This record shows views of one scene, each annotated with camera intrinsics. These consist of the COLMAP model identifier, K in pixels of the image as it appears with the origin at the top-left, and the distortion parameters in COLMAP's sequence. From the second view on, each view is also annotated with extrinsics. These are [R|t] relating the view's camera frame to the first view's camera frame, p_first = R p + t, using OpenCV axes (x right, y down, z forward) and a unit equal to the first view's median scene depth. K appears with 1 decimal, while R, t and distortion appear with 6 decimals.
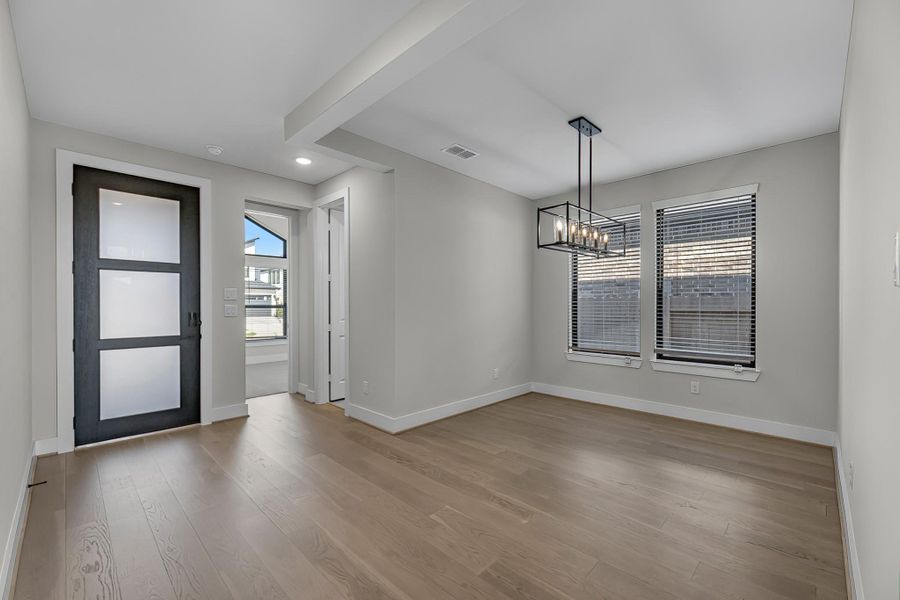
lens RADIAL K [[381.7, 0, 448.0], [0, 381.7, 304.6], [0, 0, 1]] dist [-0.000759, -0.000080]
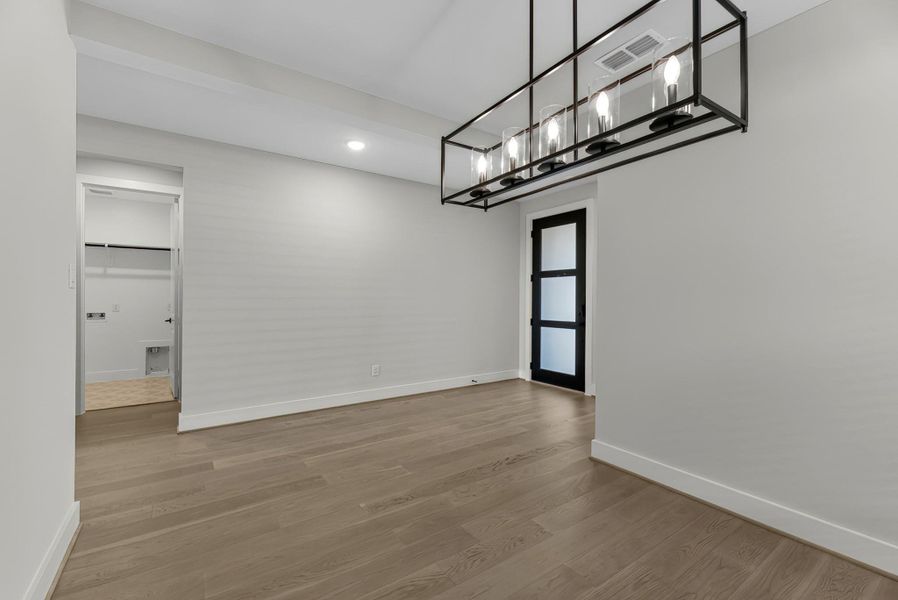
lens RADIAL K [[364.8, 0, 448.8], [0, 364.8, 294.1], [0, 0, 1]] dist [0.019163, 0.000054]
pose [[-0.175487, -0.013558, -0.984388, 0.749815], [-0.003414, 0.999908, -0.013163, 0.000725], [0.984476, 0.001051, -0.175517, 0.909862]]
